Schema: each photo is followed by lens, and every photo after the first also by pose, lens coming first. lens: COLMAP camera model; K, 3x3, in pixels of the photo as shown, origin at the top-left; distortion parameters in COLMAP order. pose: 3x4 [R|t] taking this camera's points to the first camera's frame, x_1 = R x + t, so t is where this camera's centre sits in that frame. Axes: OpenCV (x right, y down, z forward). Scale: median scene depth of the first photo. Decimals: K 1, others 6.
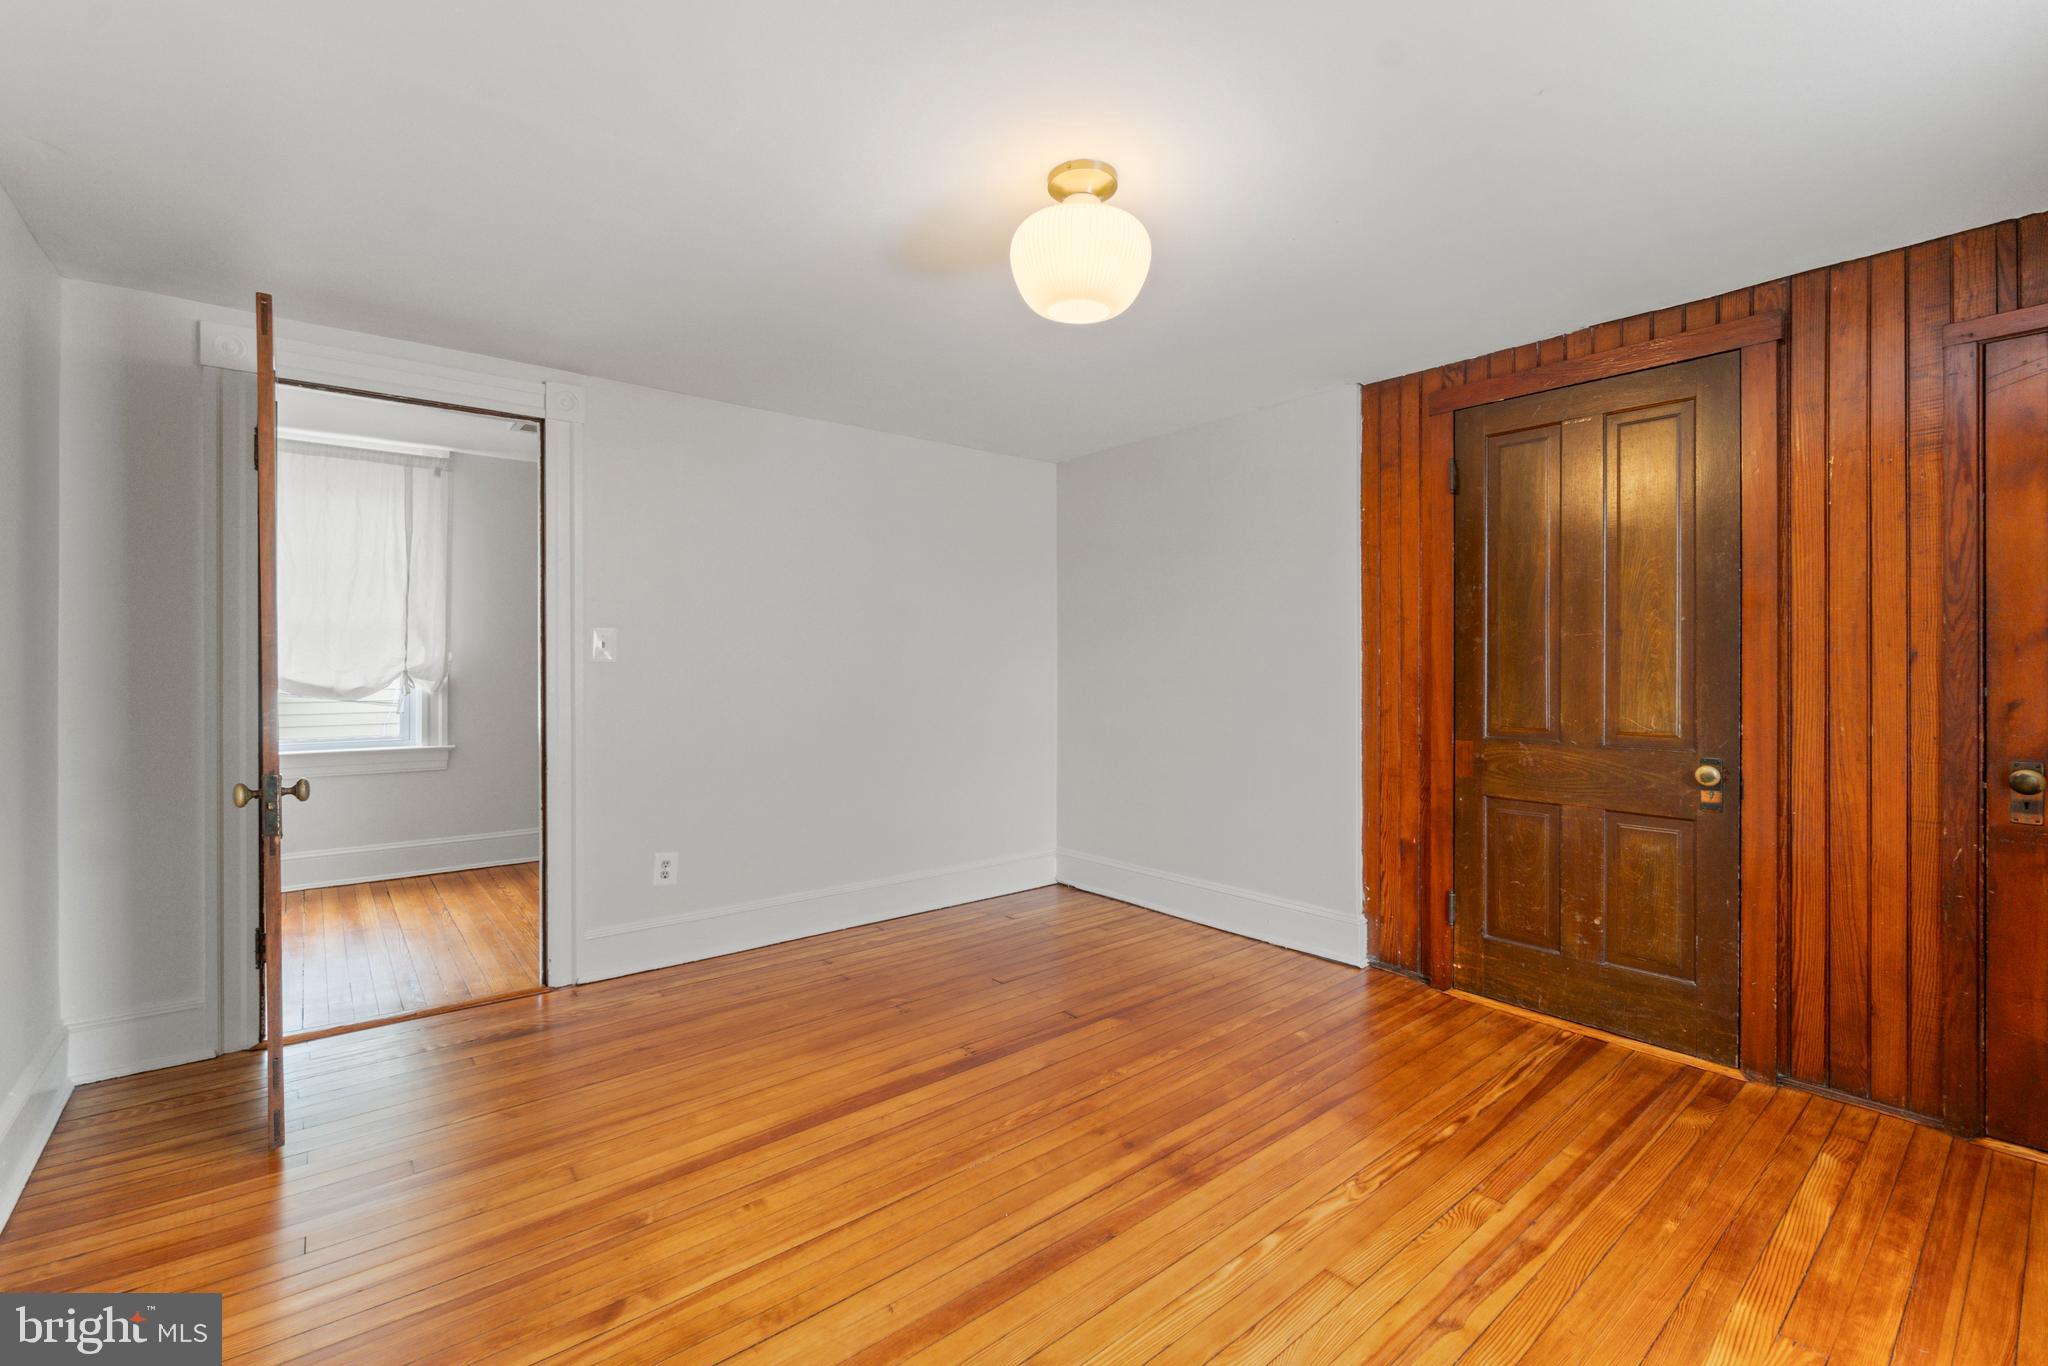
lens RADIAL K [[897.5, 0, 1030.1], [0, 897.5, 673.7], [0, 0, 1]] dist [-0.001686, 0.000071]
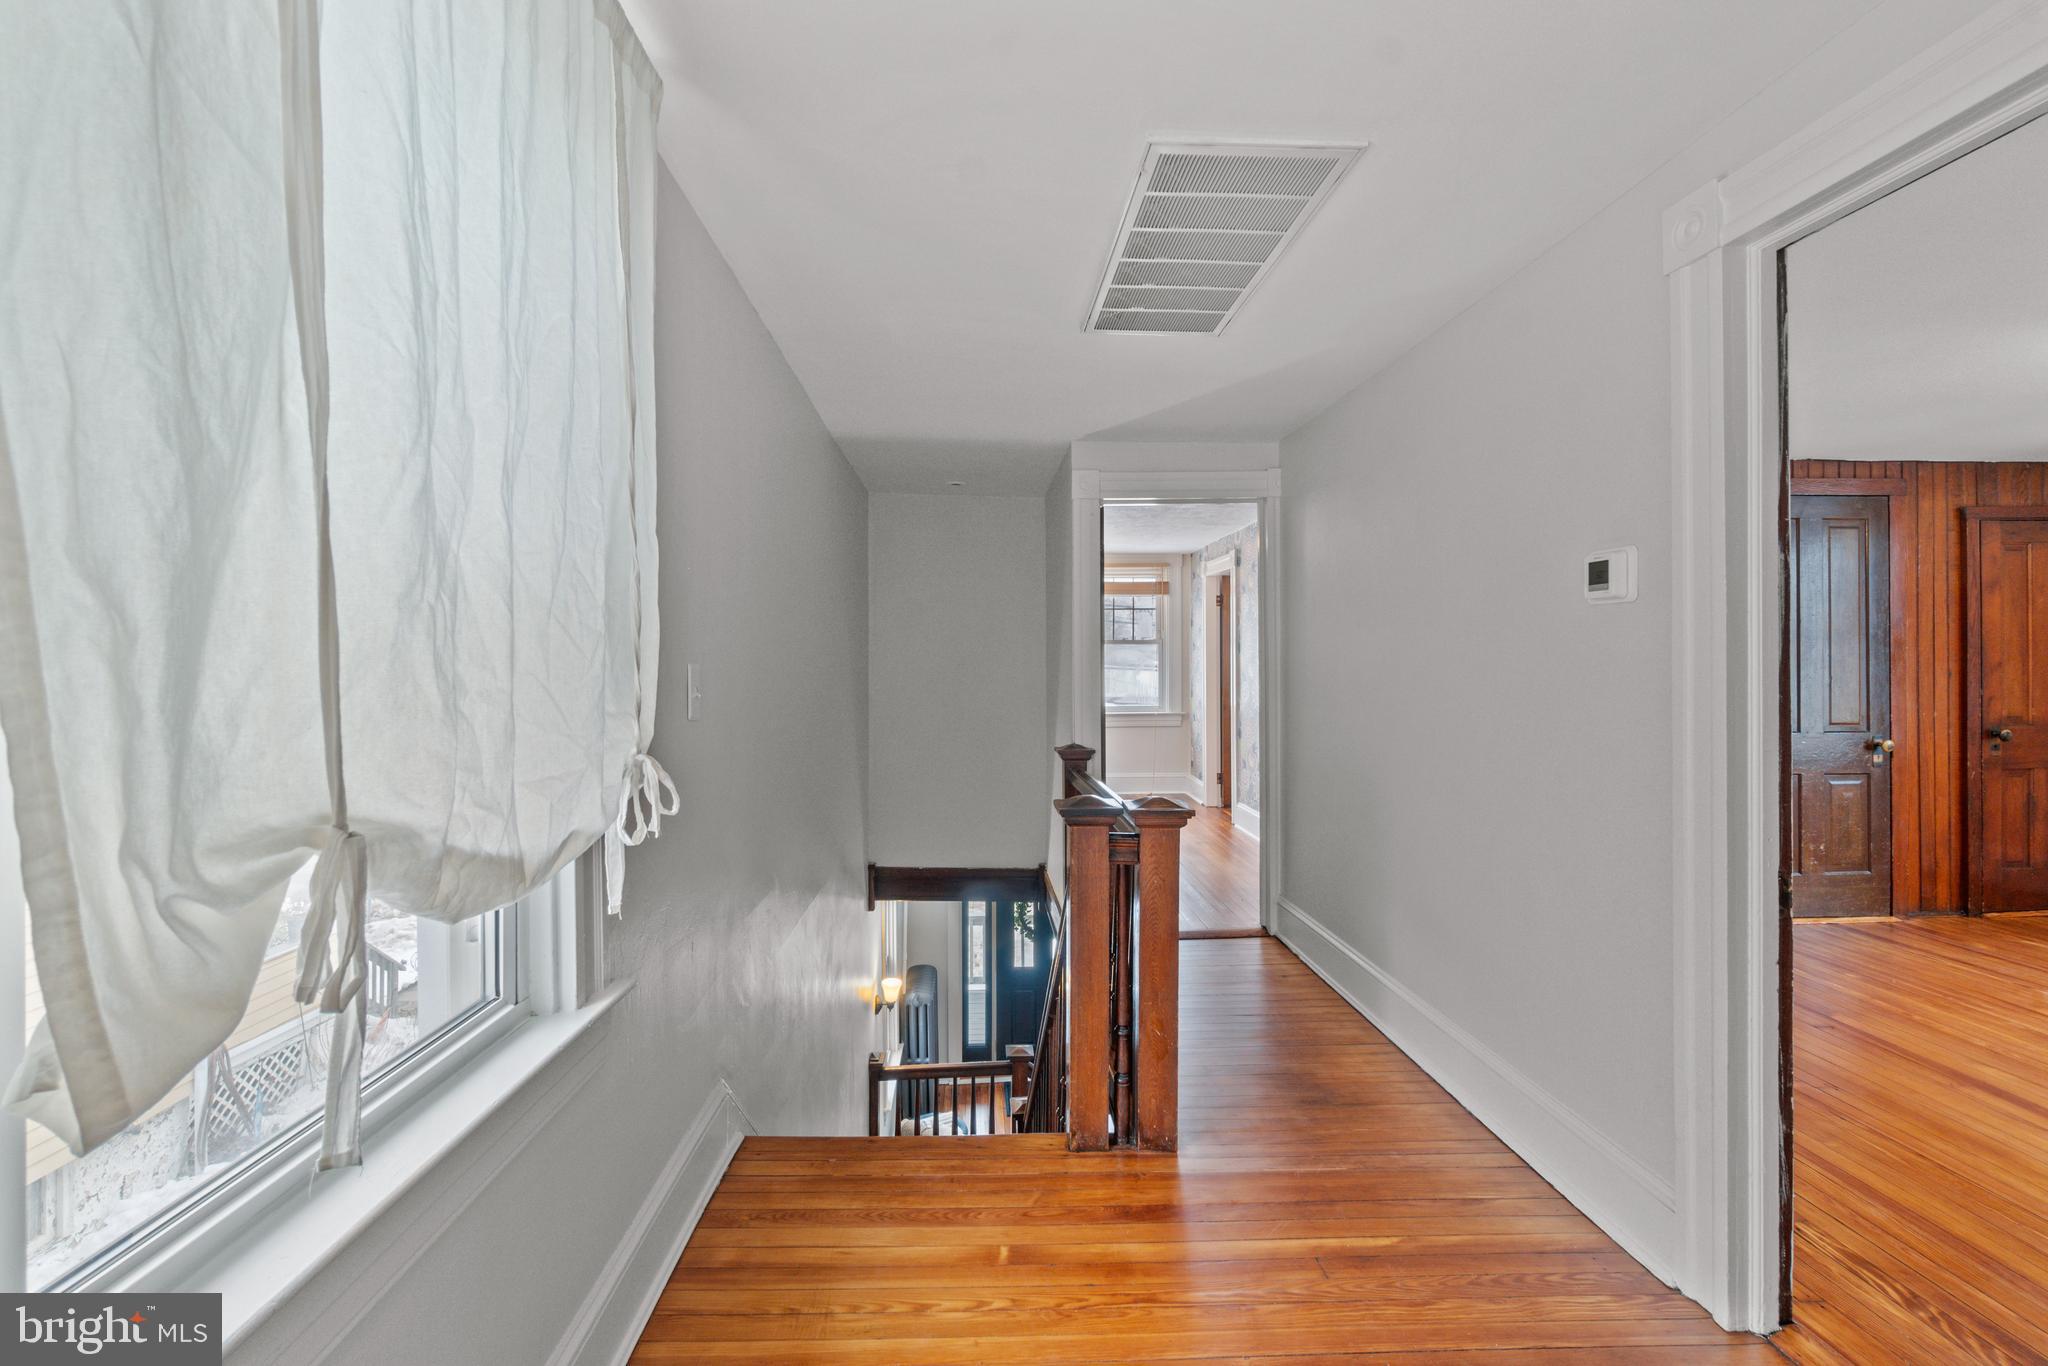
lens RADIAL K [[880.8, 0, 1018.9], [0, 880.8, 659.7], [0, 0, 1]] dist [-0.003481, -0.000514]
pose [[0.606704, -0.000792, 0.794927, -1.460243], [0.017096, 0.999781, -0.012053, -0.052014], [-0.794744, 0.020903, 0.606585, 1.229144]]
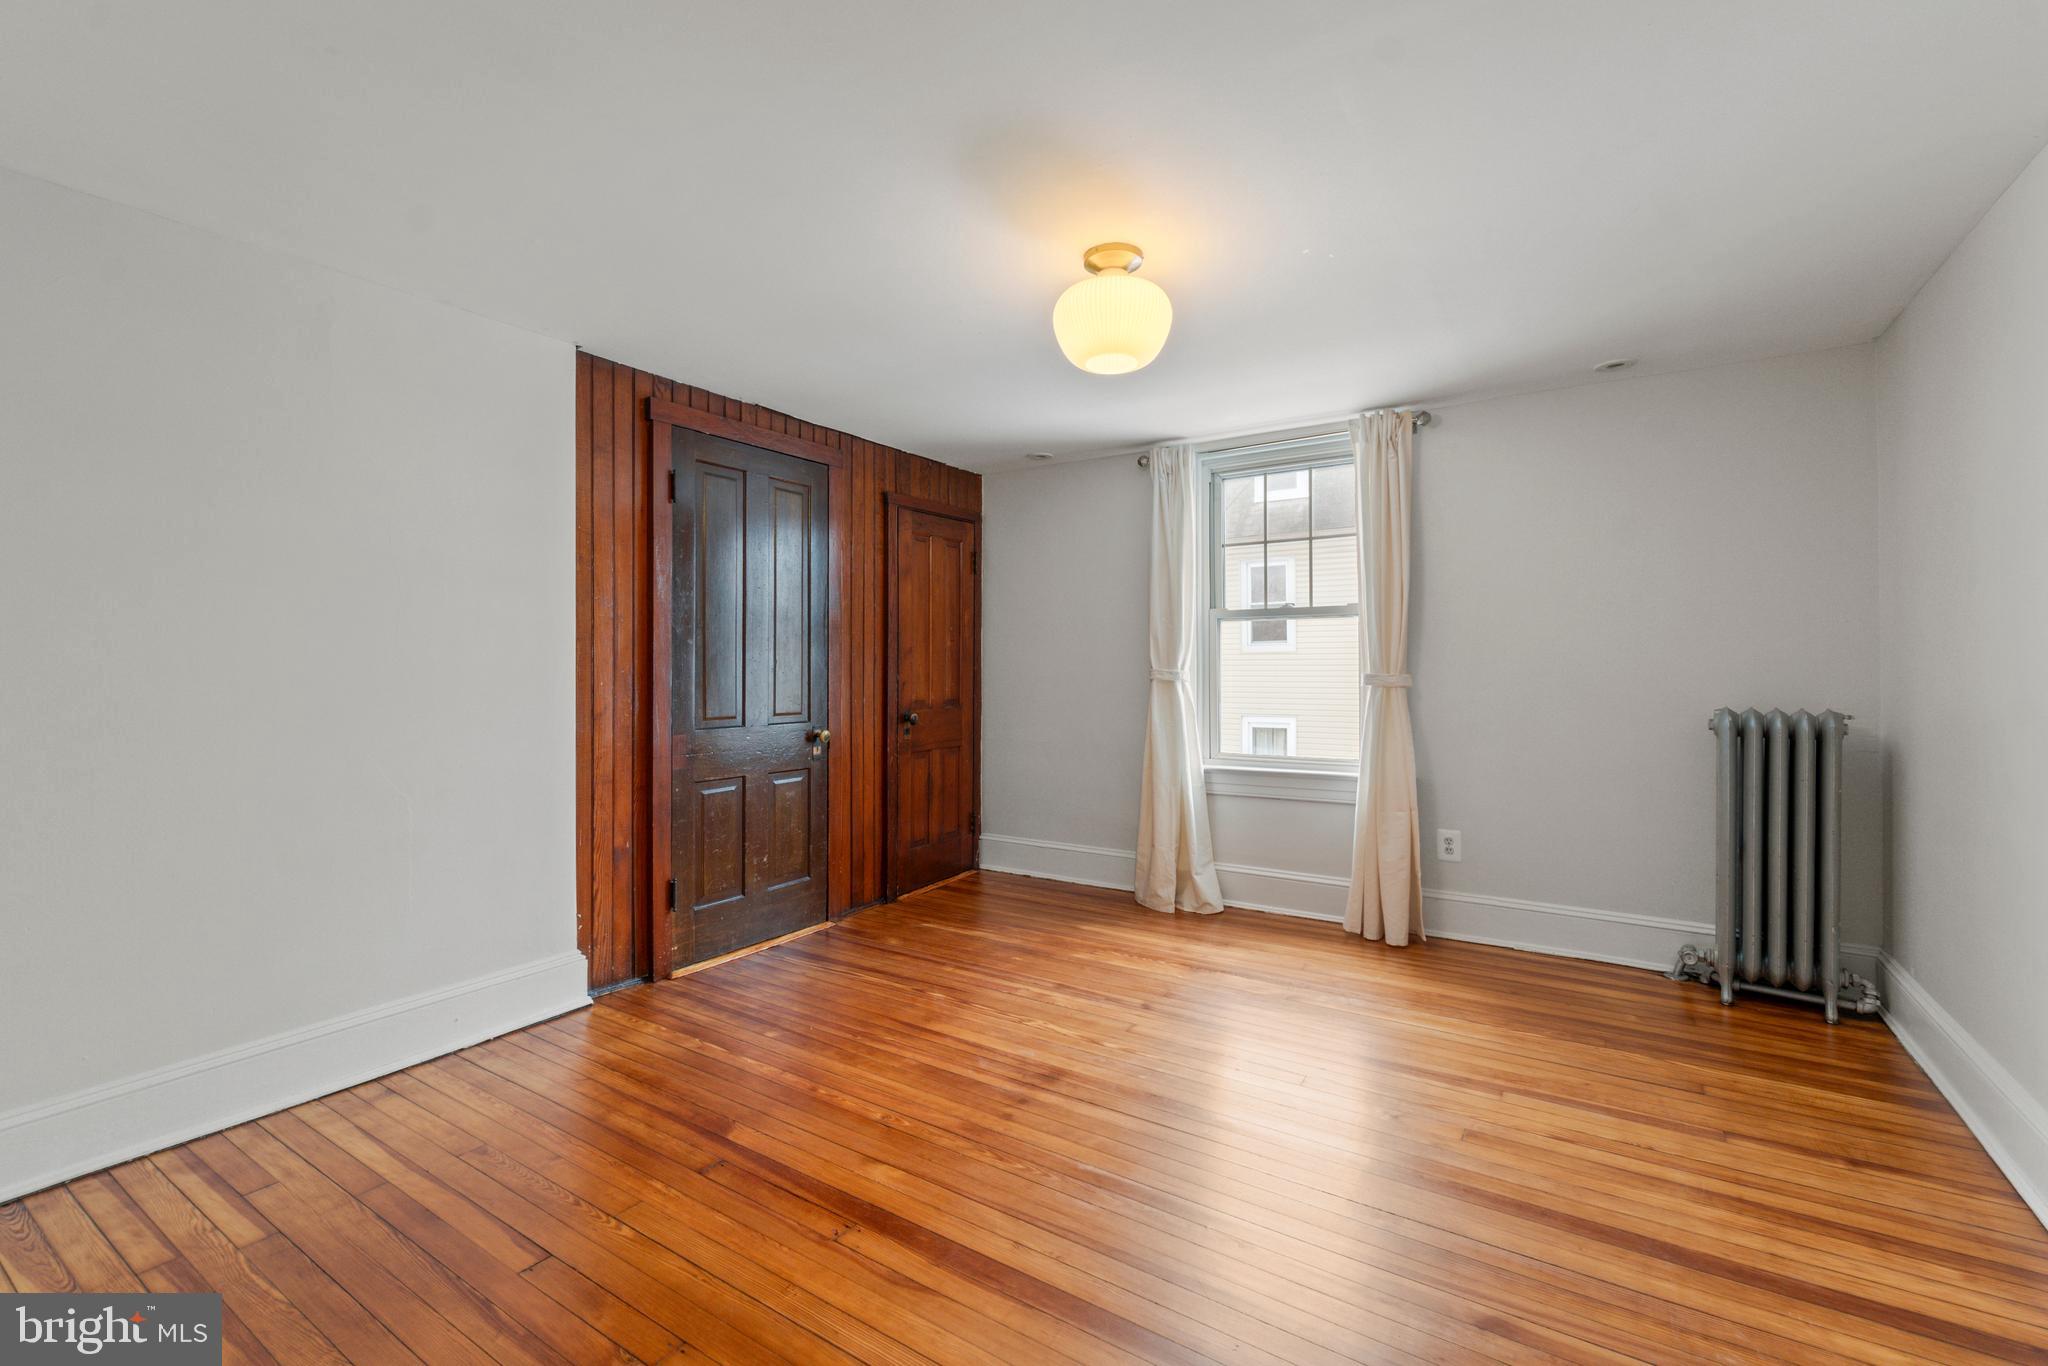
lens RADIAL K [[880.8, 0, 1018.9], [0, 880.8, 659.7], [0, 0, 1]] dist [-0.003481, -0.000514]
pose [[-0.290425, 0.007294, 0.956870, -0.745358], [0.014150, 0.999894, -0.003327, -0.006360], [-0.956793, 0.012574, -0.290498, 1.062873]]
